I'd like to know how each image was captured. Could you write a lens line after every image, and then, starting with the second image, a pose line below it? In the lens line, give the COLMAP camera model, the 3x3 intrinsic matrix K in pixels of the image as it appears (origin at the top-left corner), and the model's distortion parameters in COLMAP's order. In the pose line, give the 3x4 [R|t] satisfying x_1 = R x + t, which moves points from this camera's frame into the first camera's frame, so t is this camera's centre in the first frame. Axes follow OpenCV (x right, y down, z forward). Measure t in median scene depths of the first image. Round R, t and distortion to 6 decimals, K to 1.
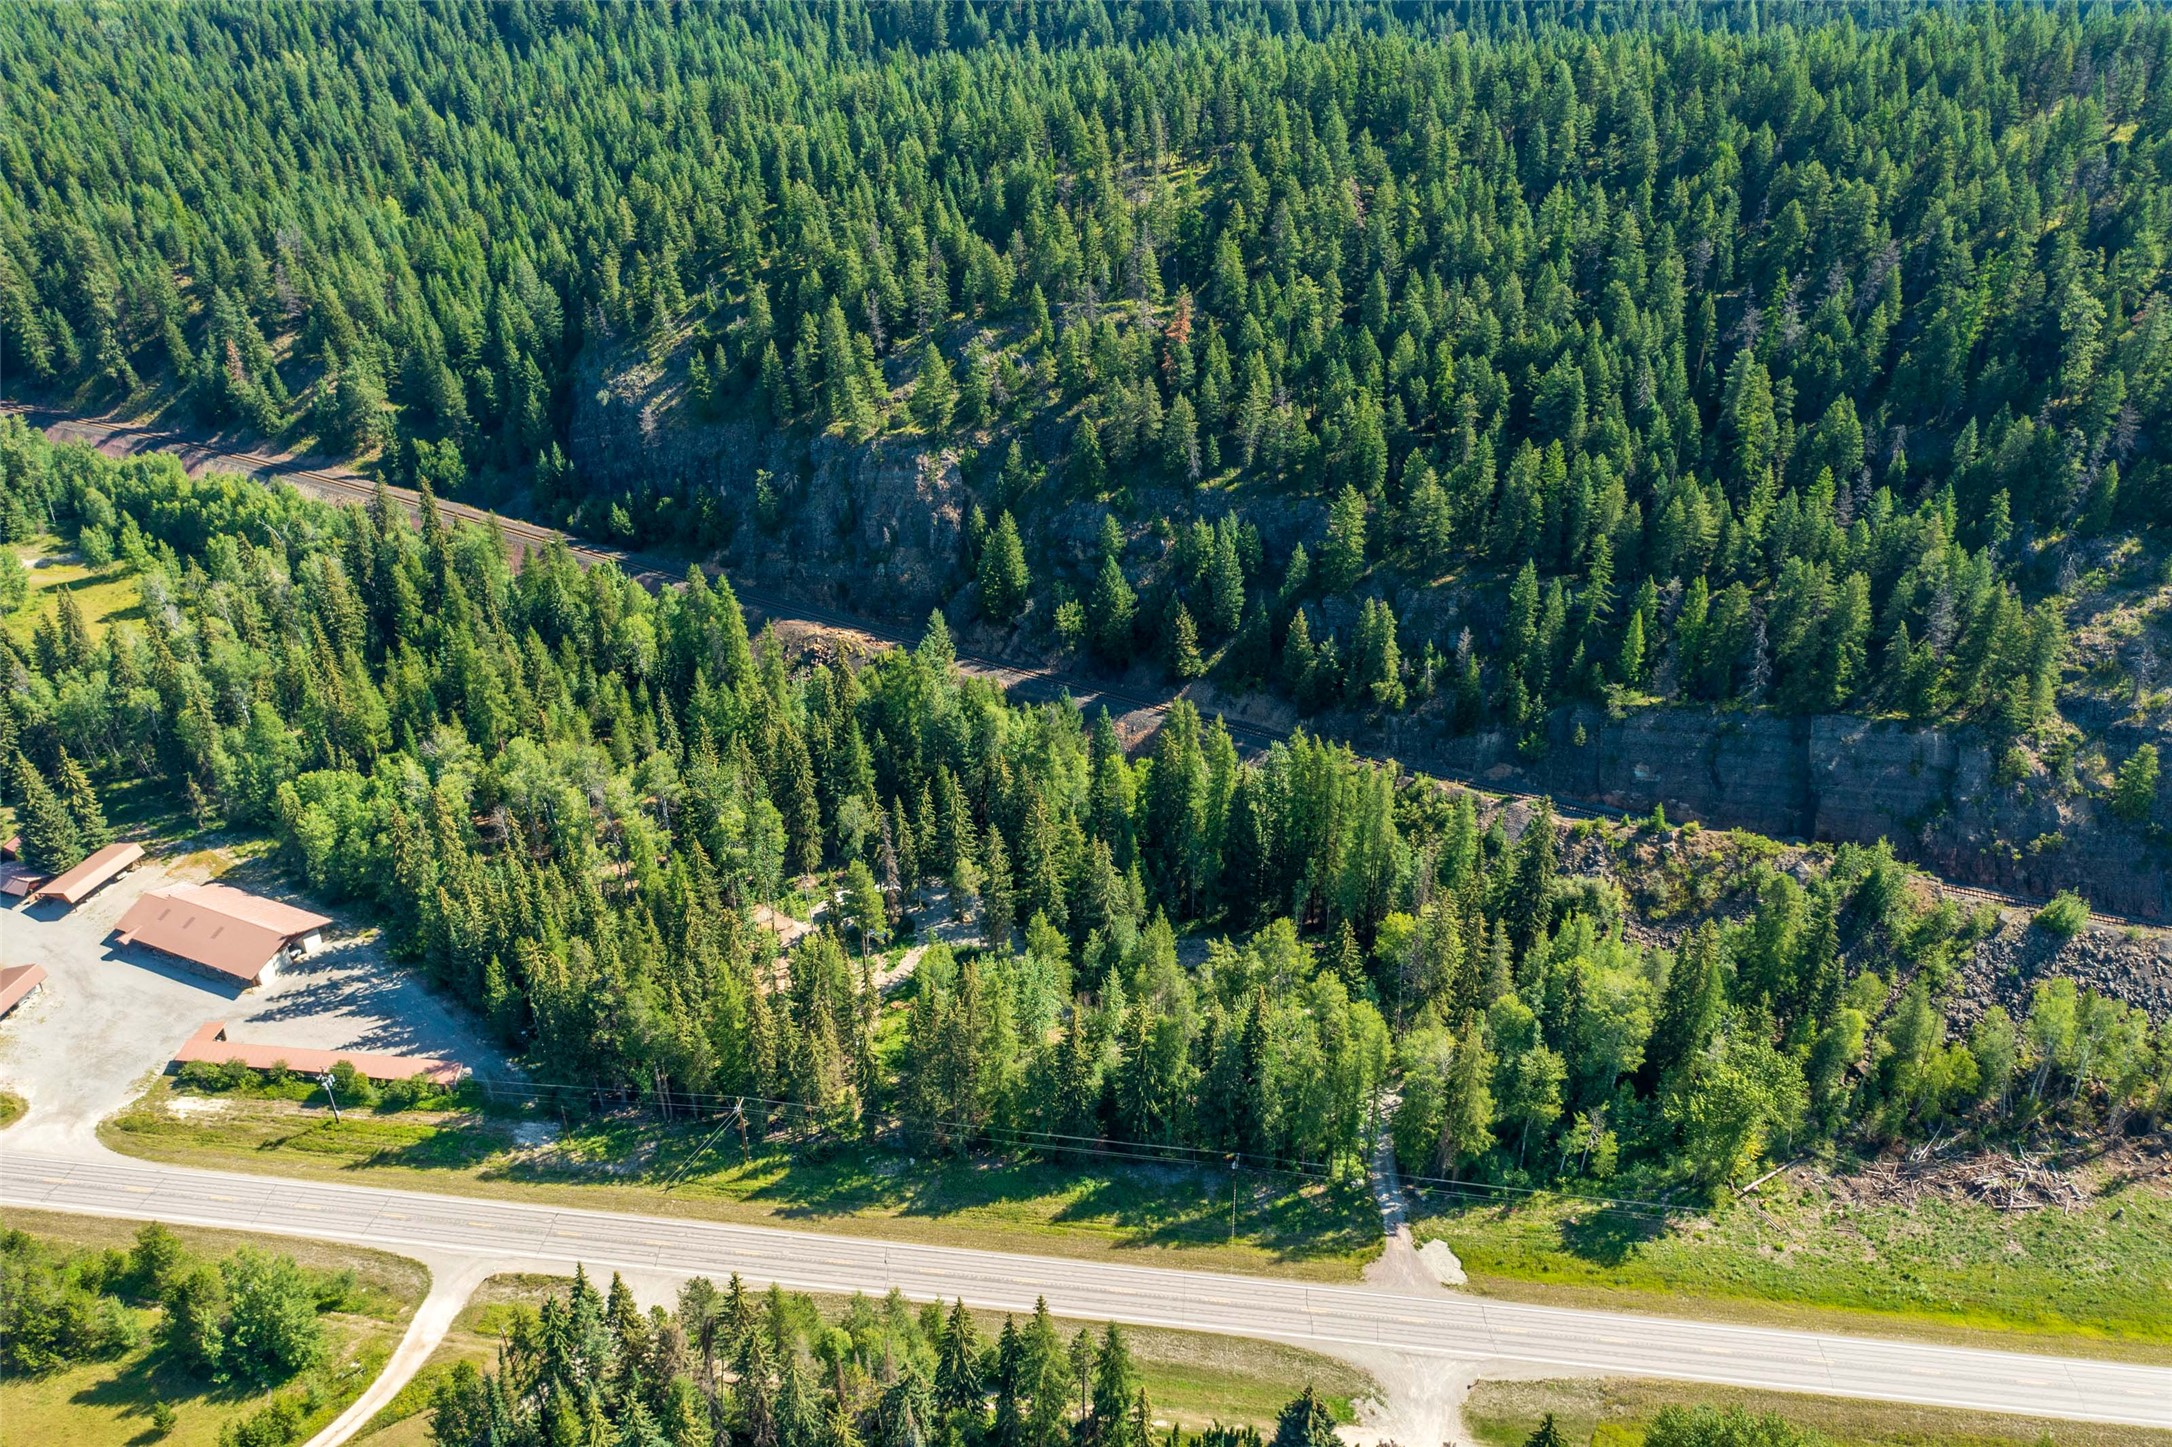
lens RADIAL K [[1718.2, 0, 1086.0], [0, 1718.2, 723.5], [0, 0, 1]] dist [-0.004990, 0.009666]
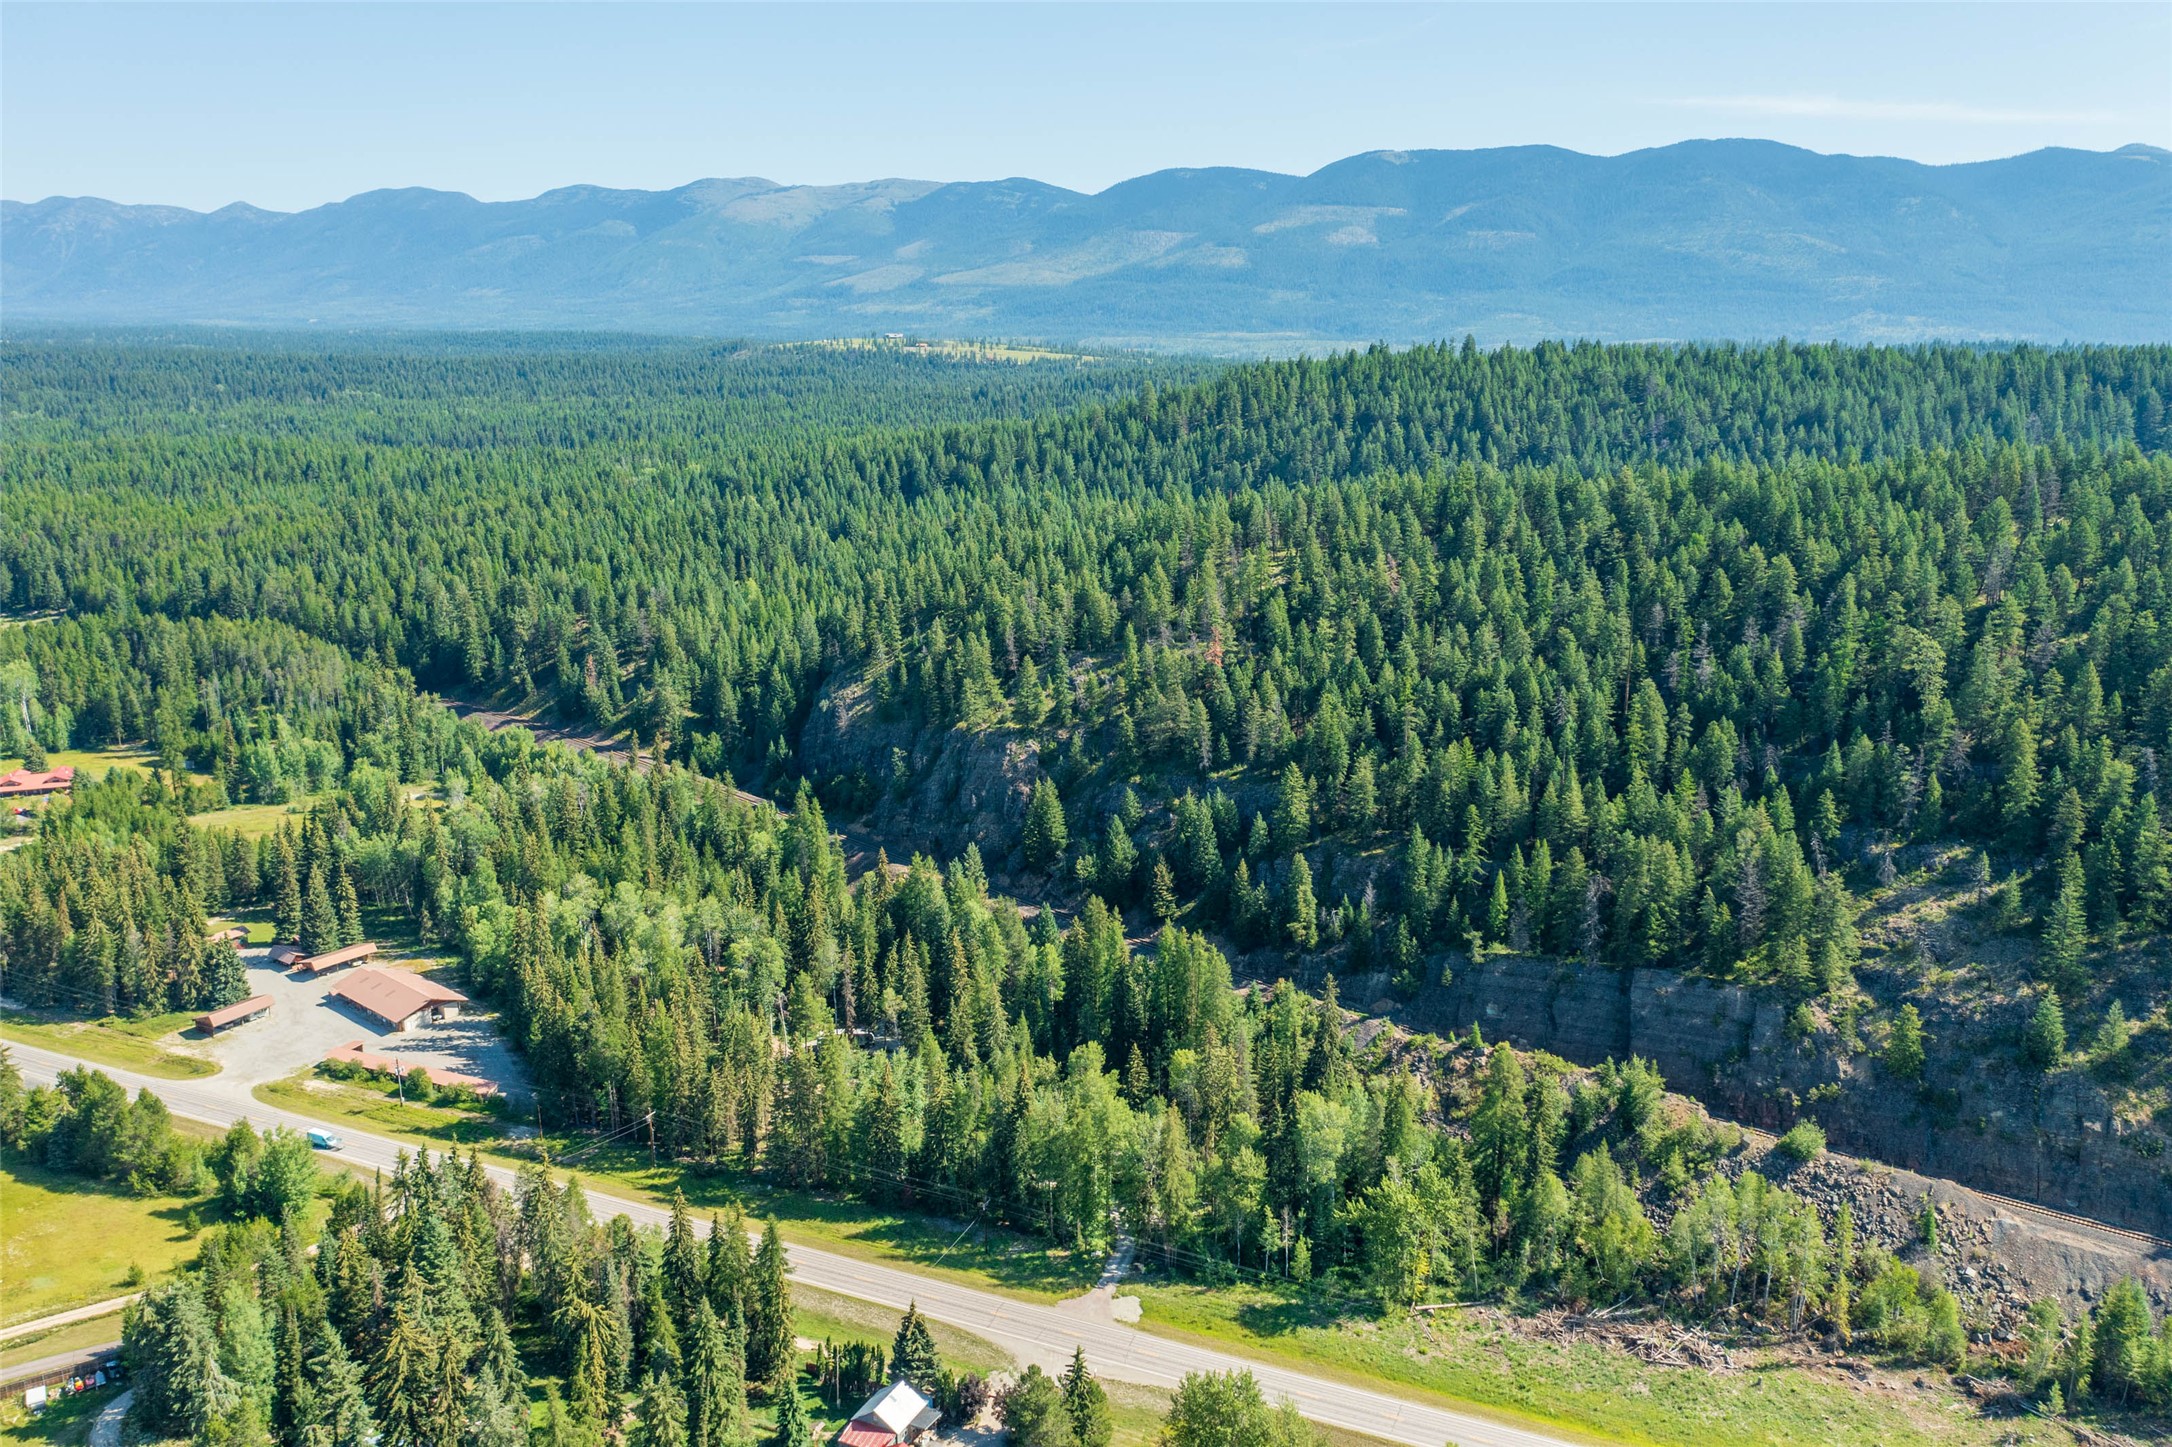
lens RADIAL K [[1718.2, 0, 1086.0], [0, 1718.2, 723.5], [0, 0, 1]] dist [-0.004990, 0.009666]
pose [[0.956227, 0.067797, -0.284664, 0.372299], [-0.147718, 0.951583, -0.269573, 0.191165], [0.252605, 0.299823, 0.919944, -0.169164]]
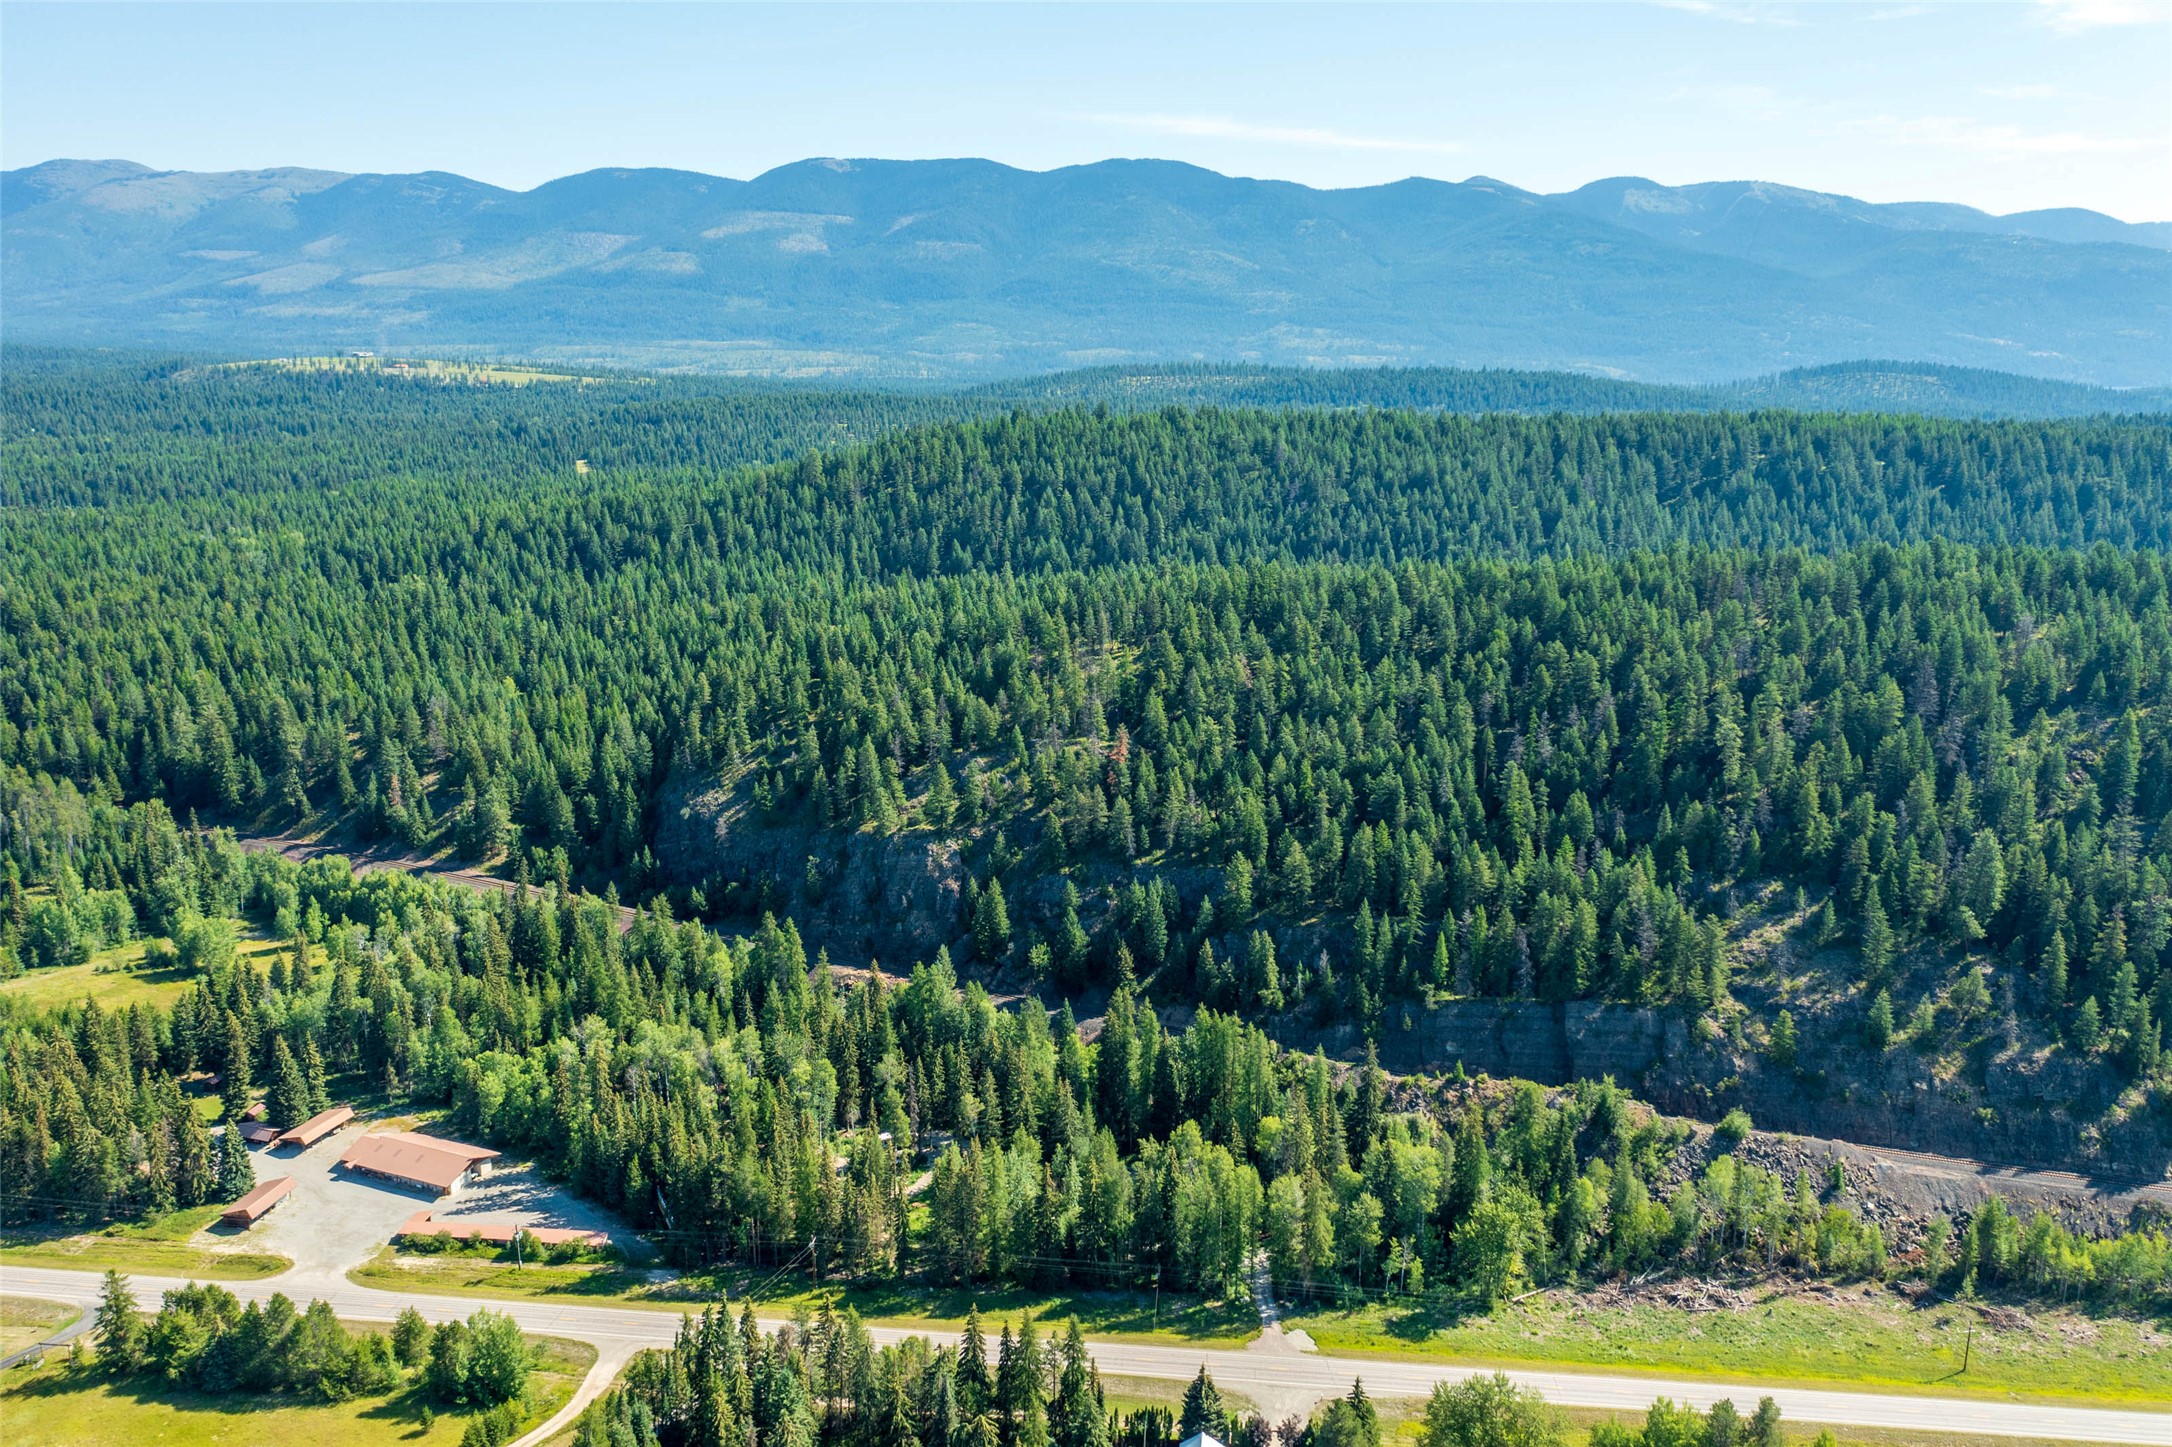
lens RADIAL K [[1718.2, 0, 1086.0], [0, 1718.2, 723.5], [0, 0, 1]] dist [-0.004990, 0.009666]
pose [[0.999703, 0.002877, 0.024202, -0.007668], [0.004309, 0.956509, -0.291671, 0.179972], [-0.023988, 0.291689, 0.956213, -0.399001]]
